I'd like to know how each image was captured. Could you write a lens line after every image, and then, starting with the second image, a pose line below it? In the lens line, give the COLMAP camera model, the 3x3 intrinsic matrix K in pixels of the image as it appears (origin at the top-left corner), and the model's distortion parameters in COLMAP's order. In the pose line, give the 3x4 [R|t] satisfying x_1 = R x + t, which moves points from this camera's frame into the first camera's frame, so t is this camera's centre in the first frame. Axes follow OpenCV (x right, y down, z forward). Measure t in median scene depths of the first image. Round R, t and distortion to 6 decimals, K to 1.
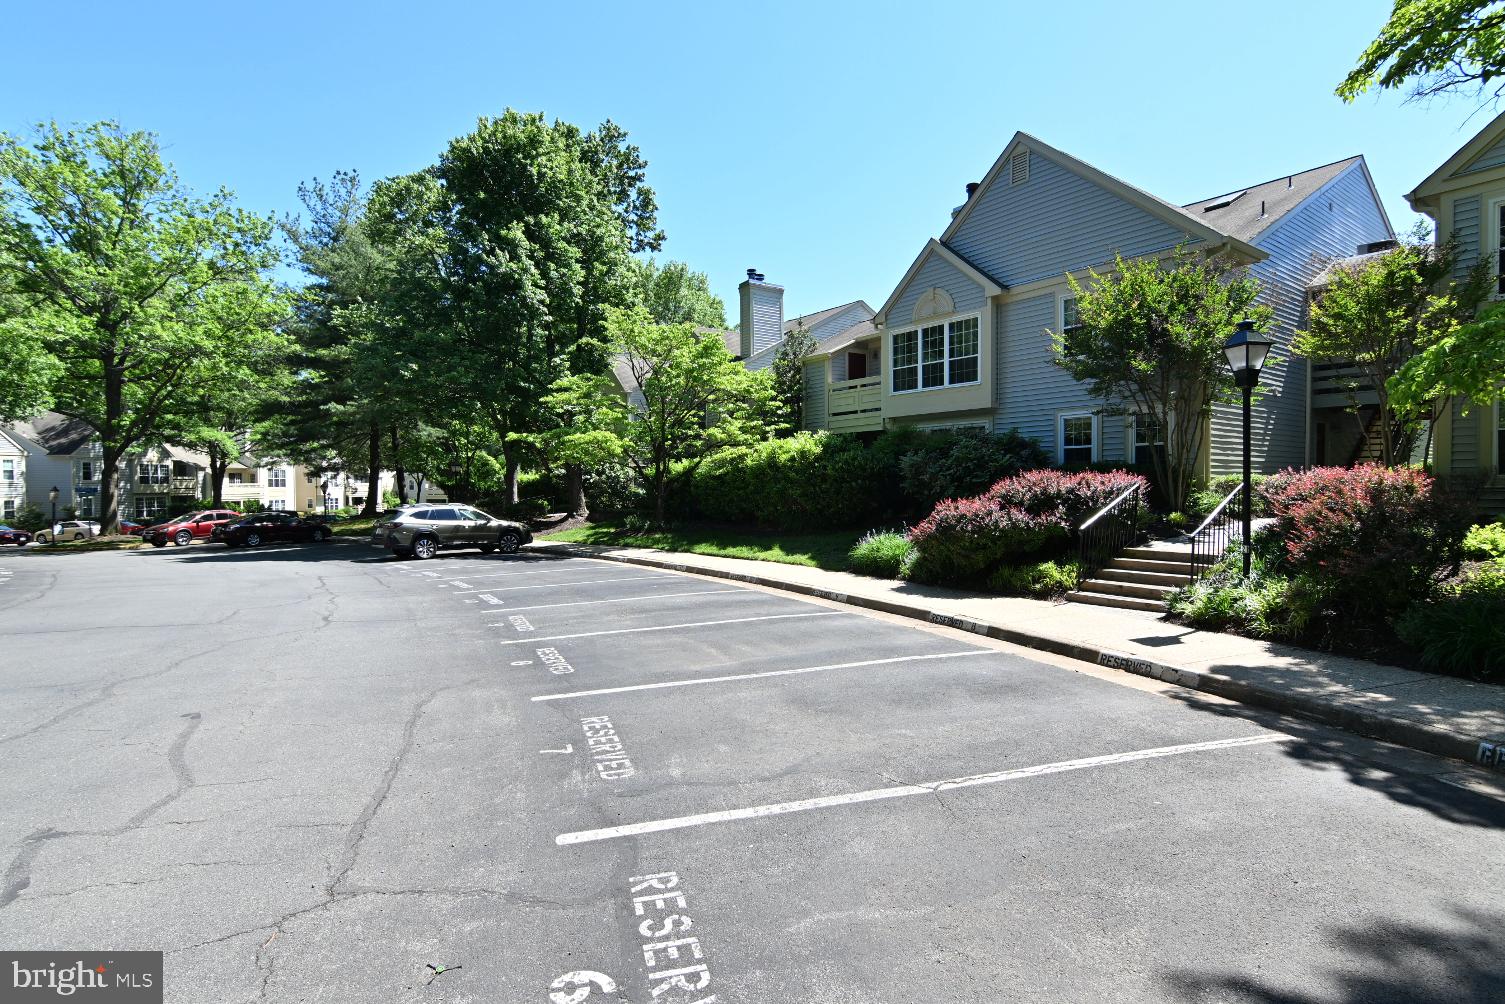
lens RADIAL K [[725.9, 0, 747.5], [0, 725.9, 499.6], [0, 0, 1]] dist [-0.028453, 0.010182]
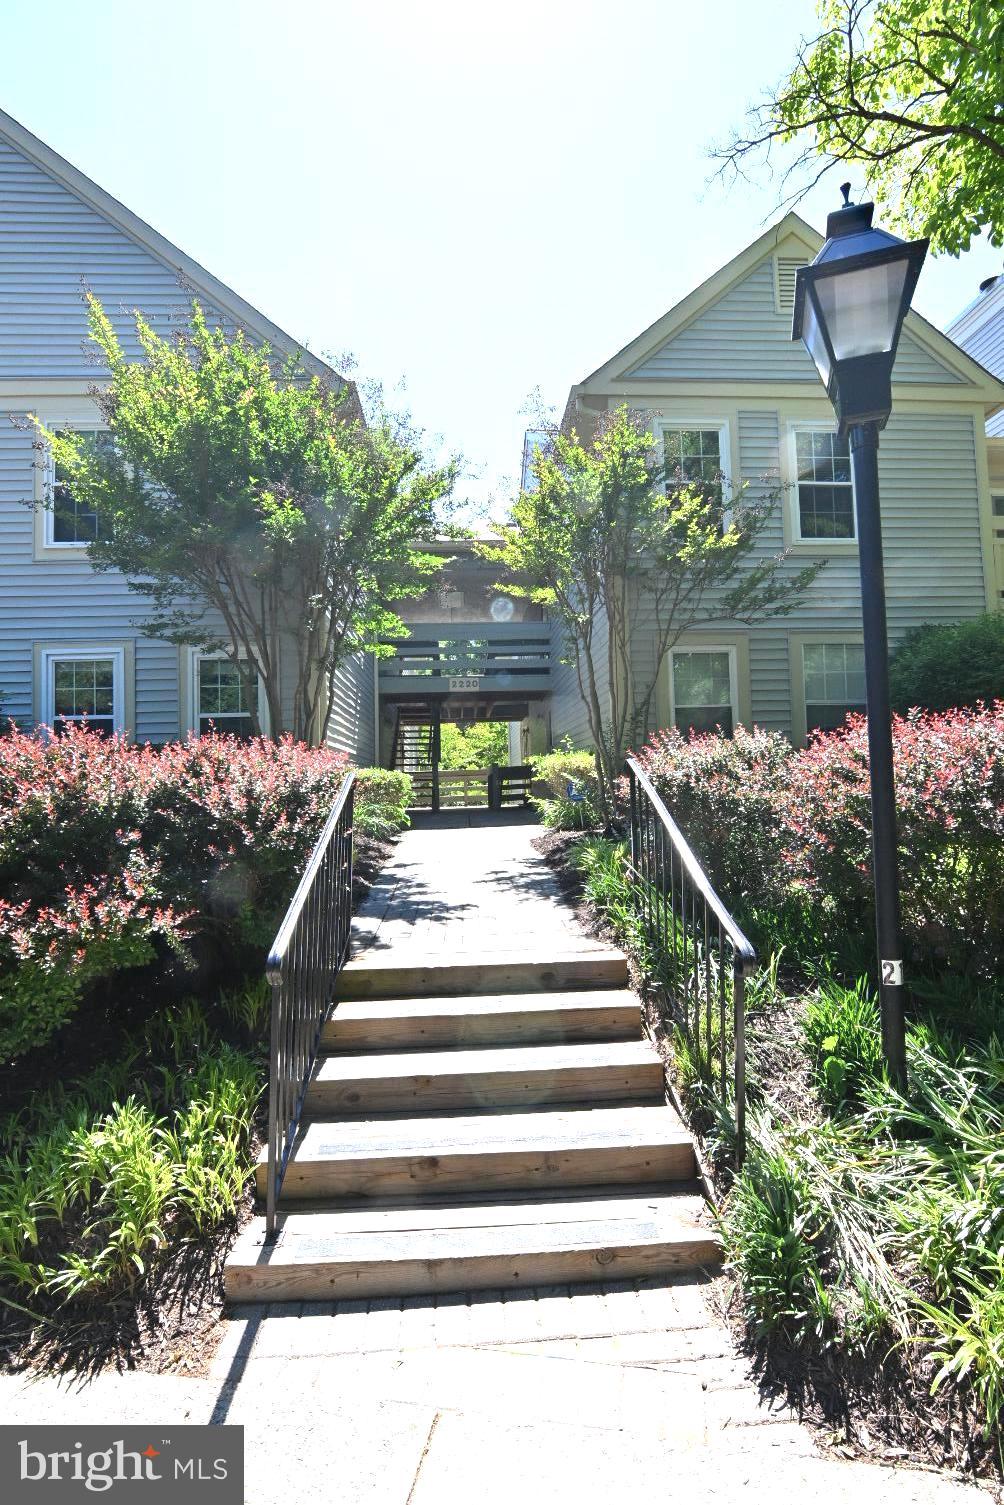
lens RADIAL K [[725.9, 0, 496.6], [0, 725.9, 759.8], [0, 0, 1]] dist [-0.028453, 0.010182]
pose [[0.528049, 0.025513, 0.848830, 0.274050], [0.041355, 0.997590, -0.055711, -0.005472], [-0.848206, 0.064522, 0.525722, 0.739478]]
